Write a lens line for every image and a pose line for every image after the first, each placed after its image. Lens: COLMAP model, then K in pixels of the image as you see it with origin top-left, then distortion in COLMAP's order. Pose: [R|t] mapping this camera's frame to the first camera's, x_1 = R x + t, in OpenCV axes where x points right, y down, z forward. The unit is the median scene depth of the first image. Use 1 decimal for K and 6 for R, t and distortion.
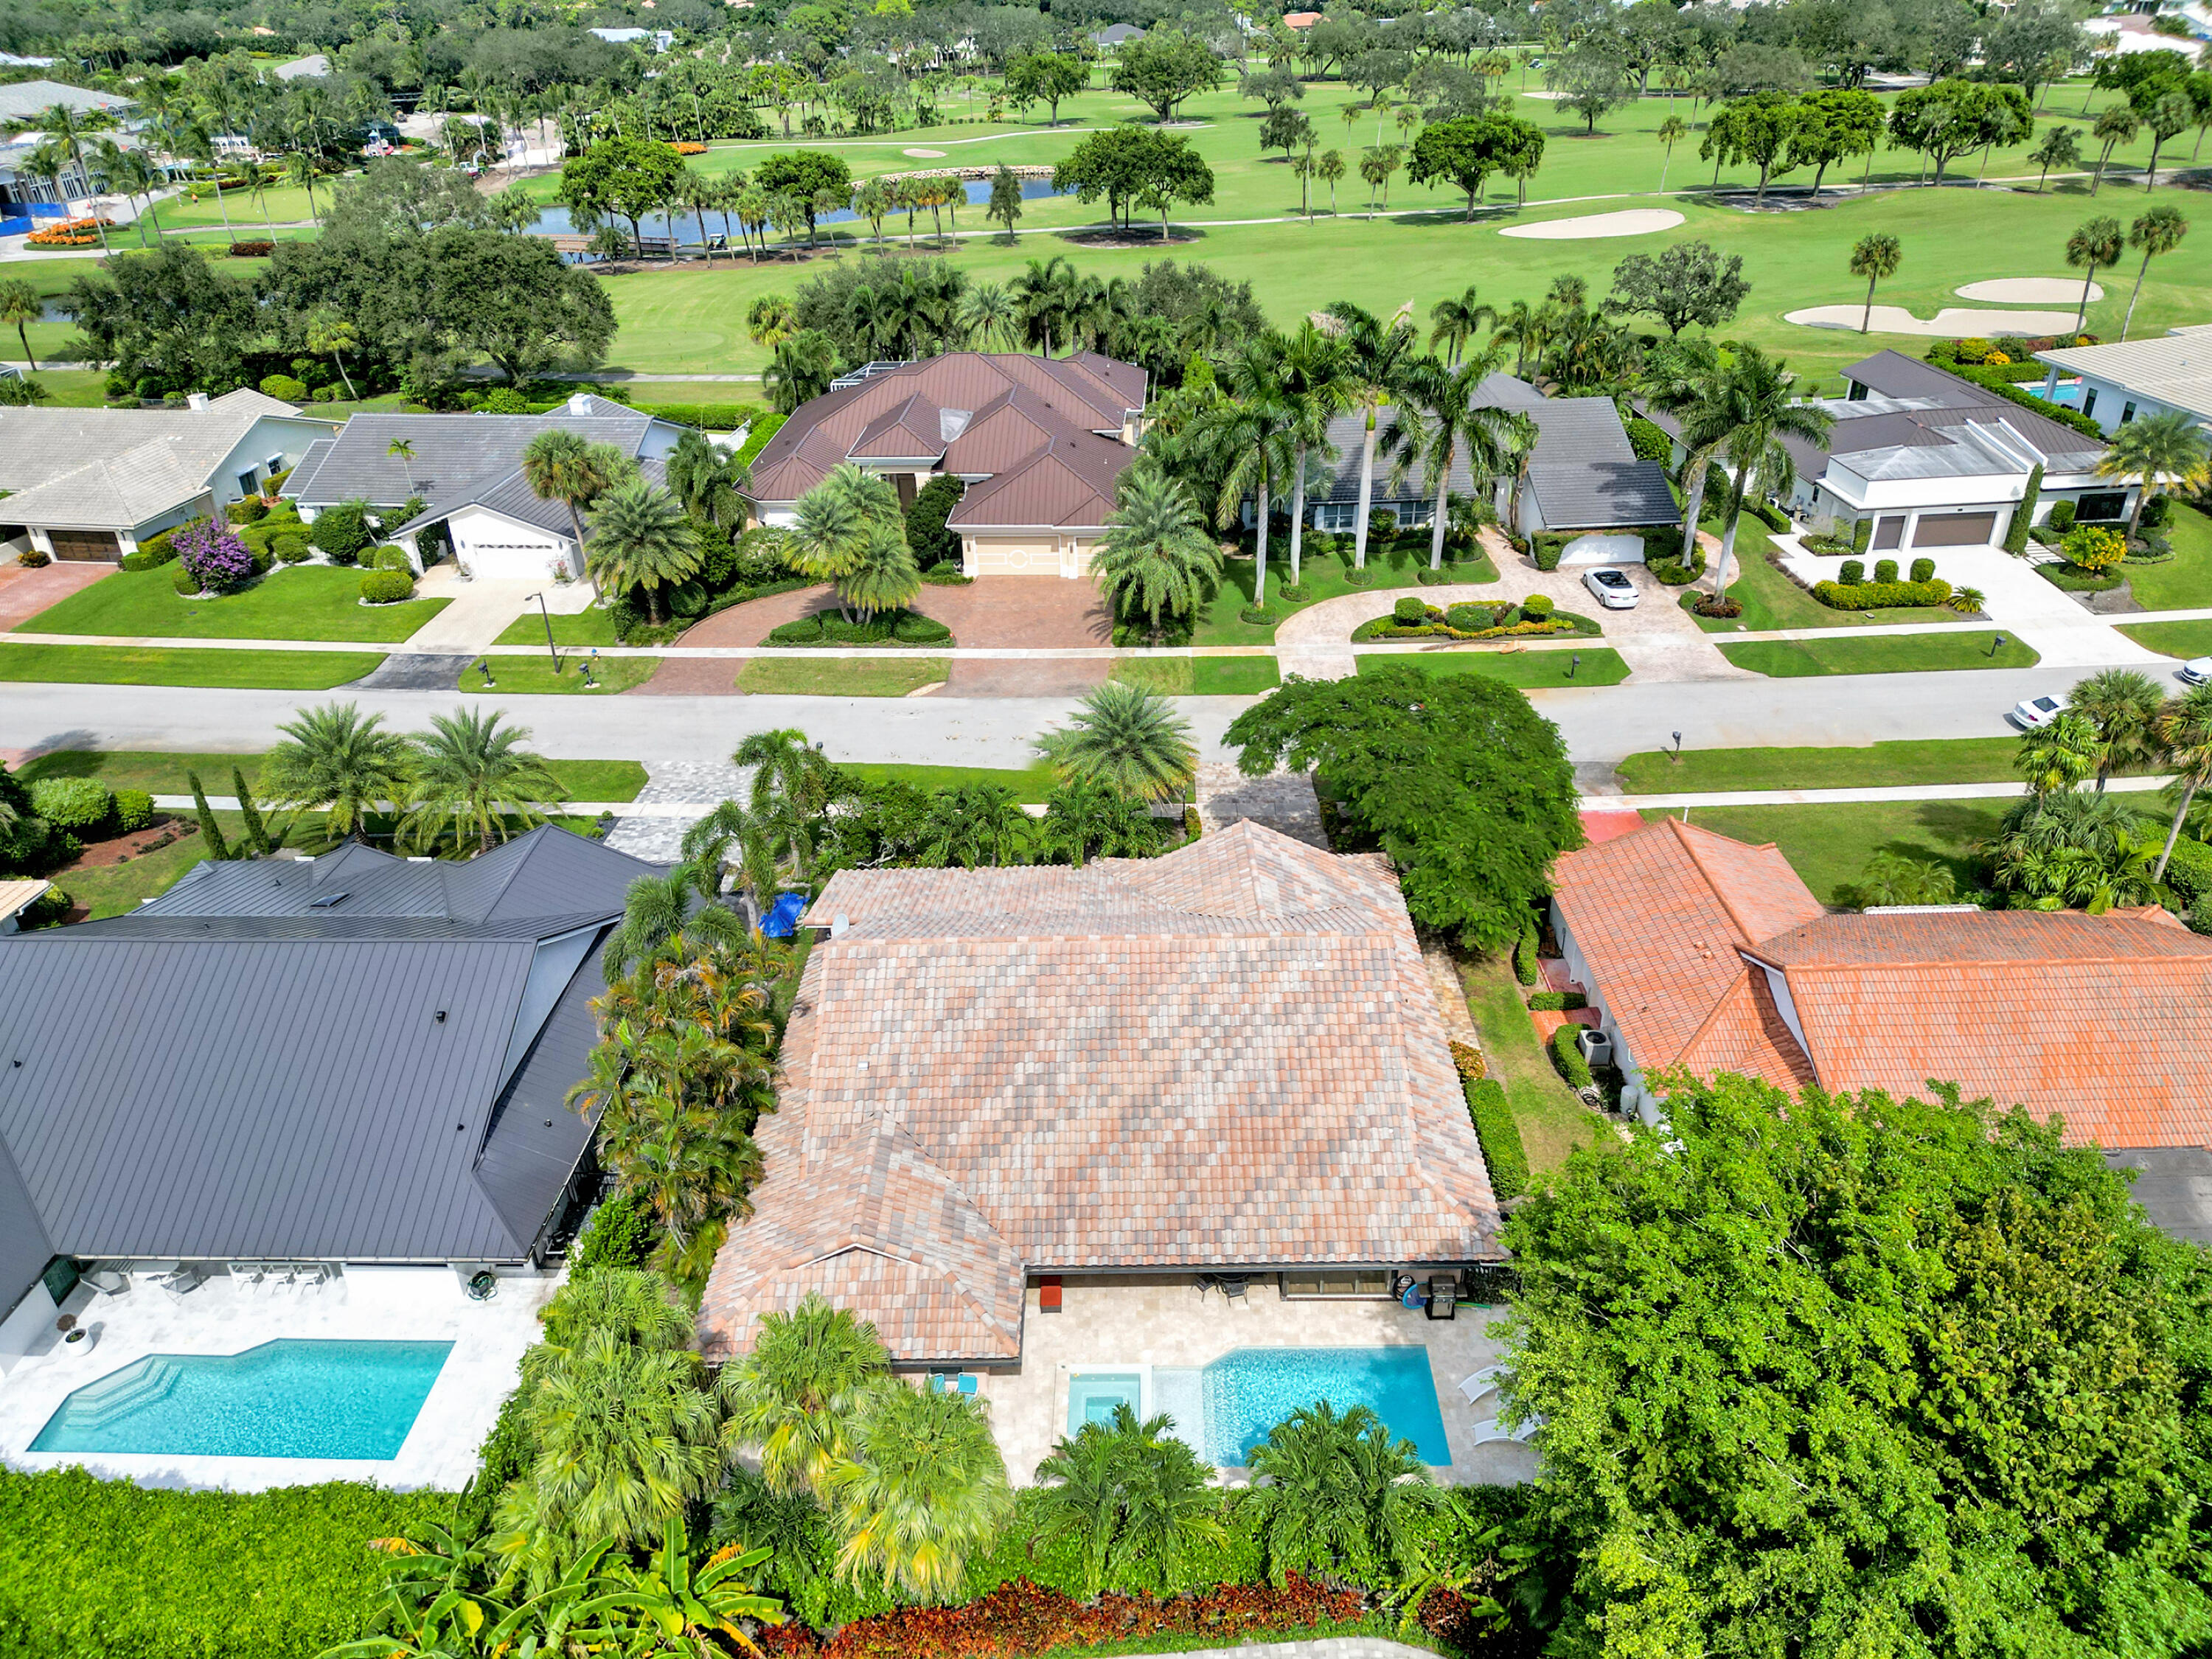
lens RADIAL K [[1535.5, 0, 1077.3], [0, 1535.5, 826.0], [0, 0, 1]] dist [0.088326, -0.099247]
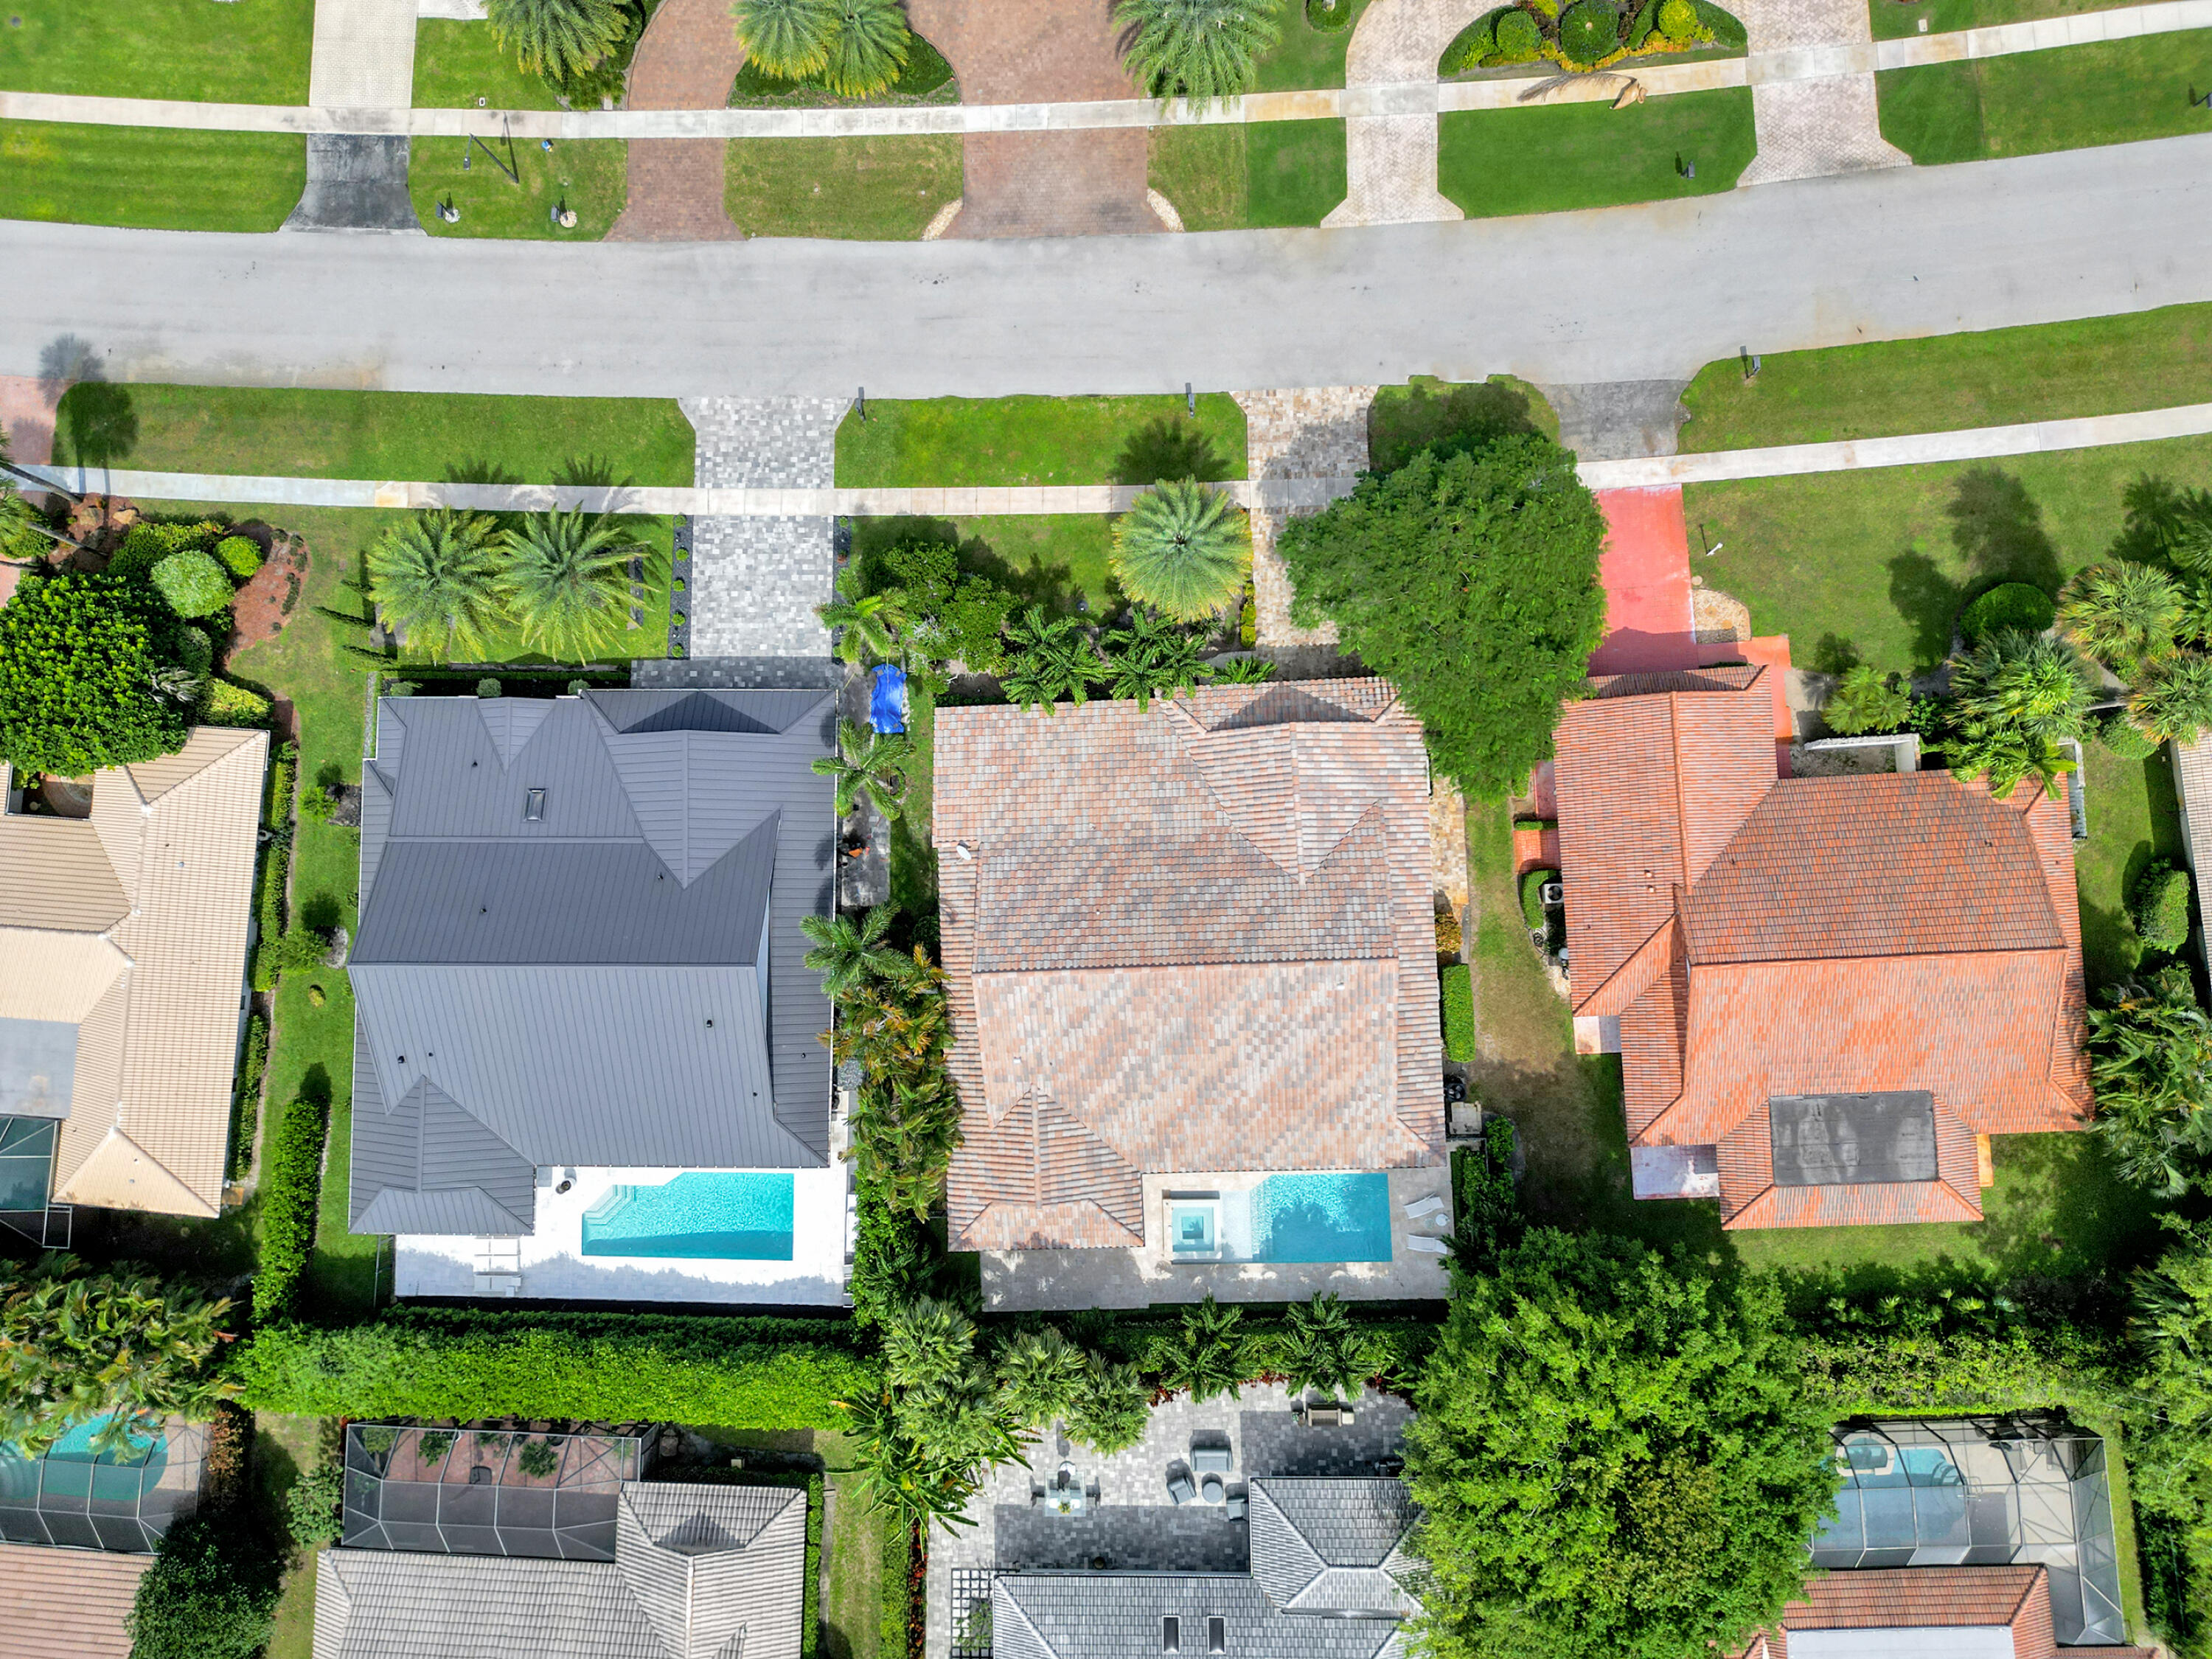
lens RADIAL K [[1535.5, 0, 1077.3], [0, 1535.5, 826.0], [0, 0, 1]] dist [0.088326, -0.099247]
pose [[0.996866, -0.061724, -0.049483, 0.001082], [0.075467, 0.554336, 0.828864, -0.587331], [-0.023731, -0.830001, 0.557257, 0.192629]]
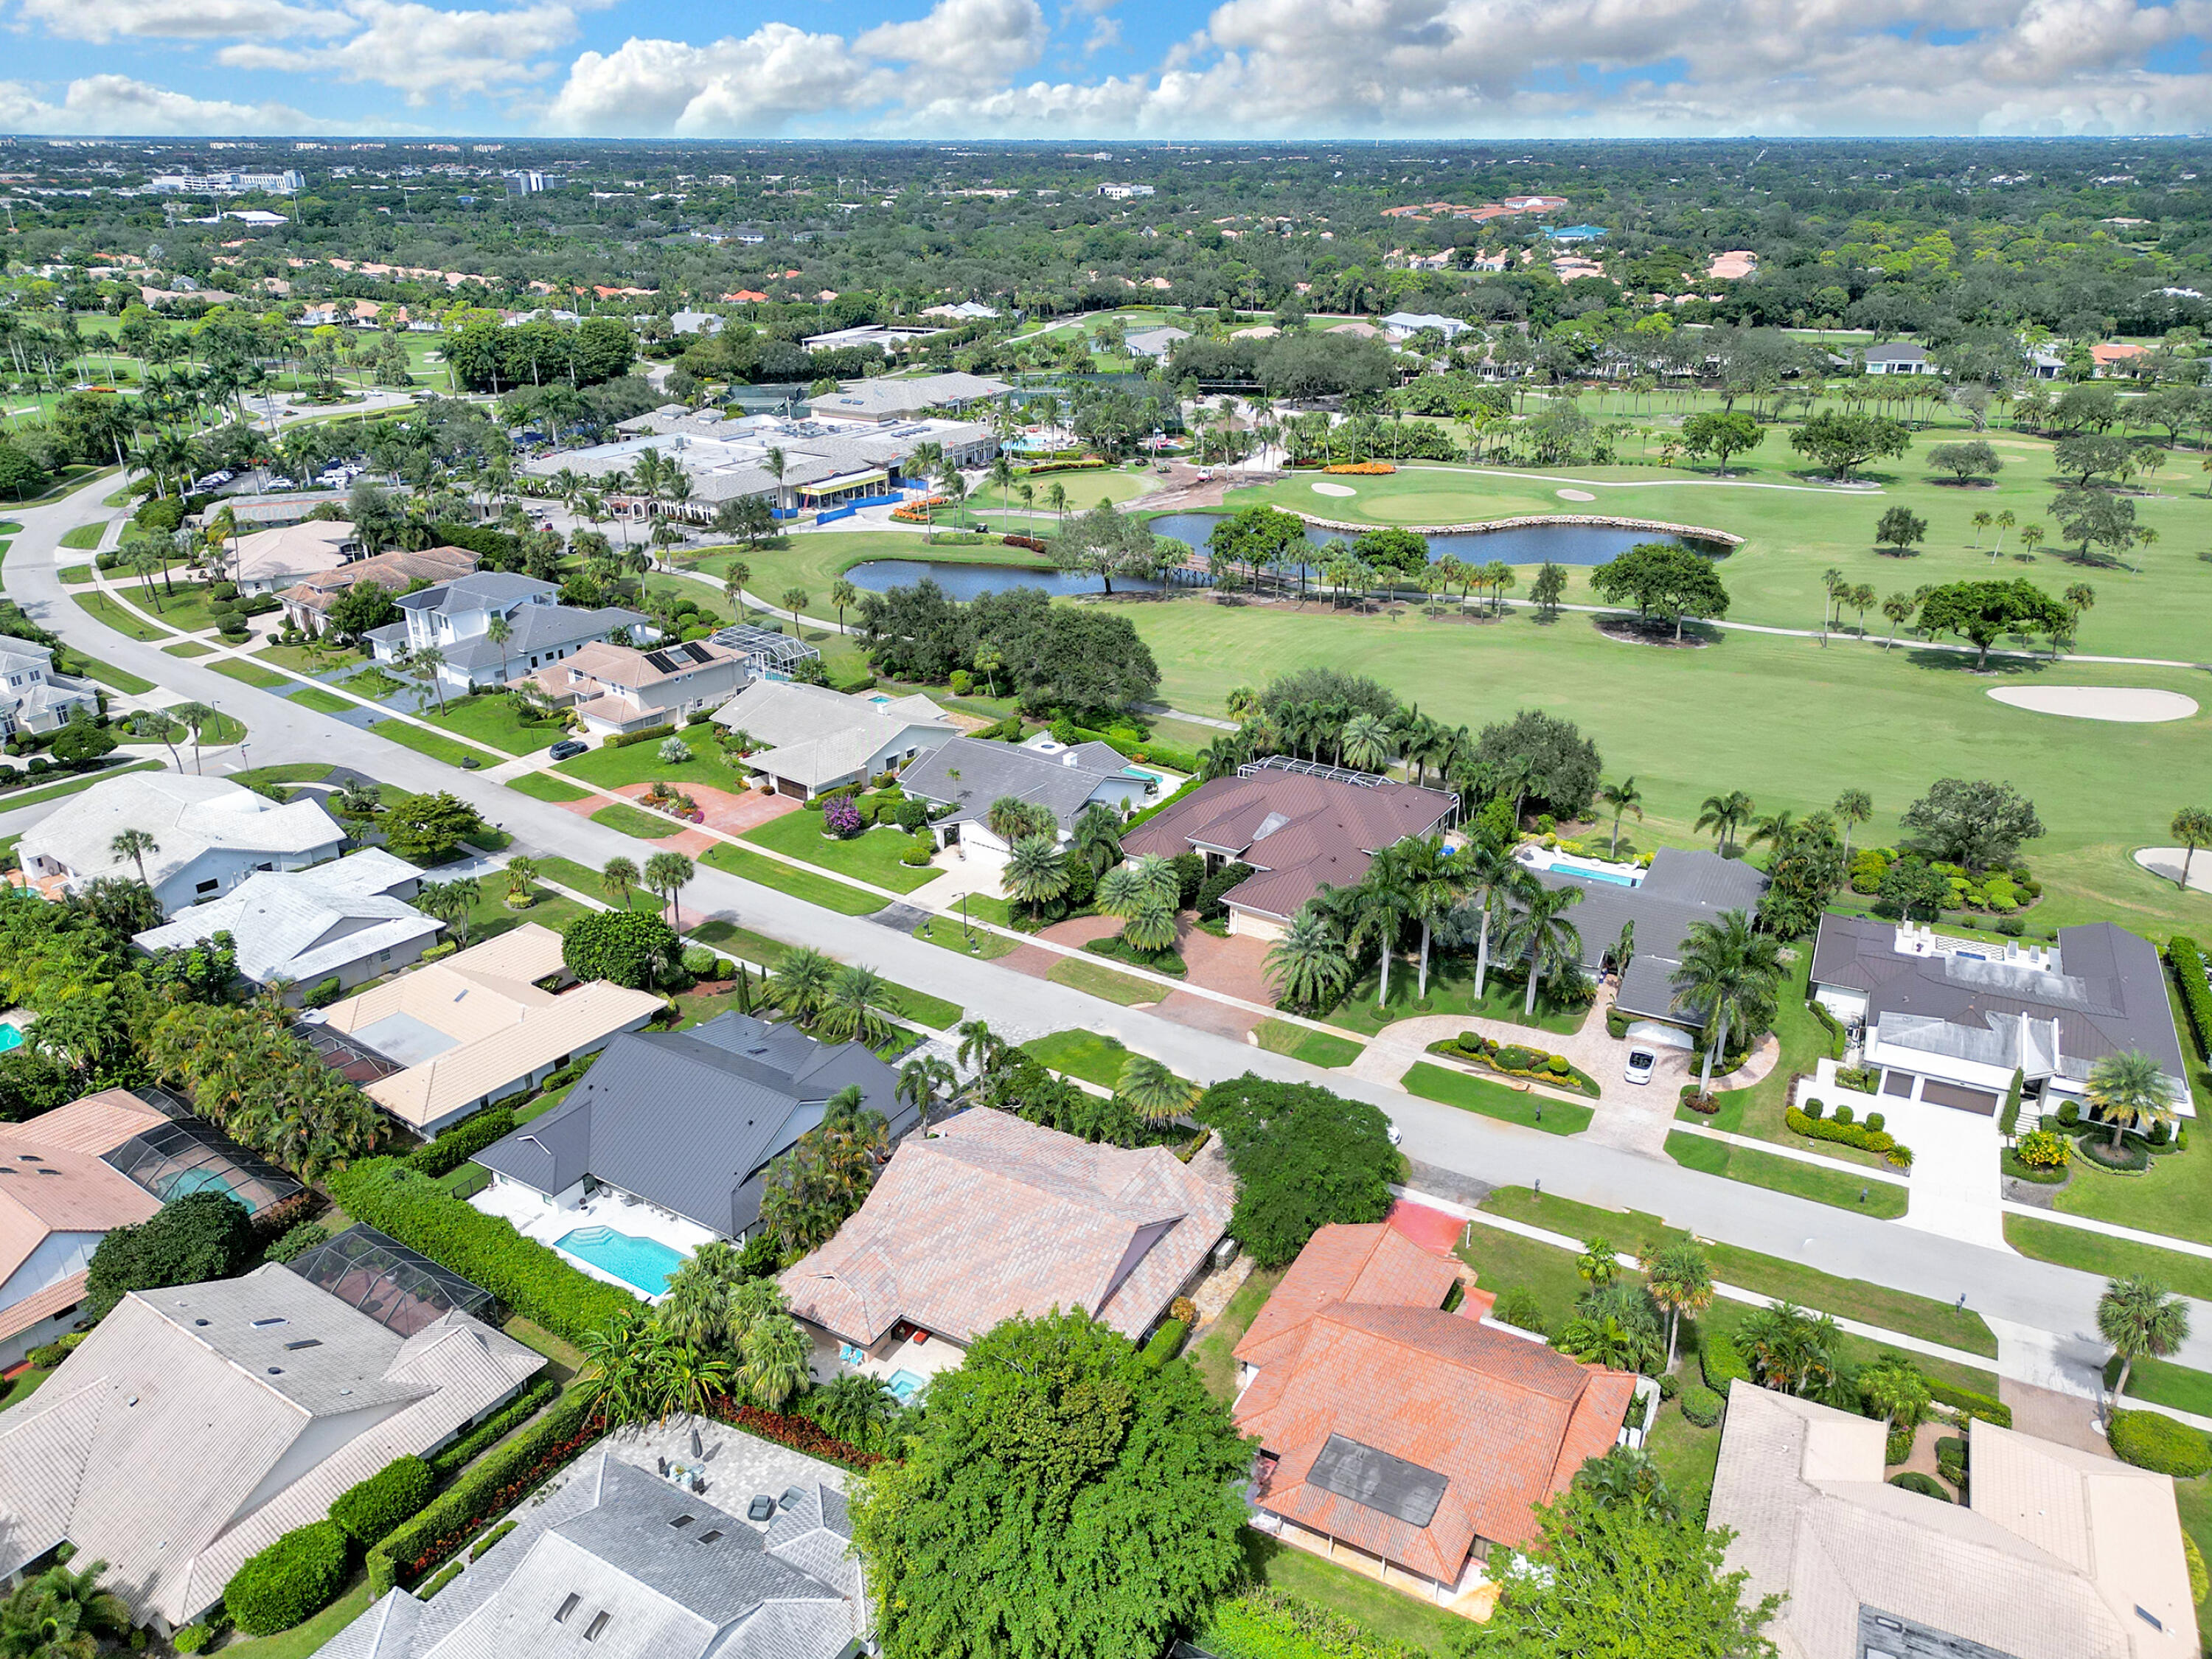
lens RADIAL K [[1535.5, 0, 1077.3], [0, 1535.5, 826.0], [0, 0, 1]] dist [0.088326, -0.099247]
pose [[0.871099, 0.213397, -0.442322, 0.474055], [-0.260890, 0.964142, -0.048643, -0.161289], [0.416081, 0.157770, 0.895536, -0.459359]]
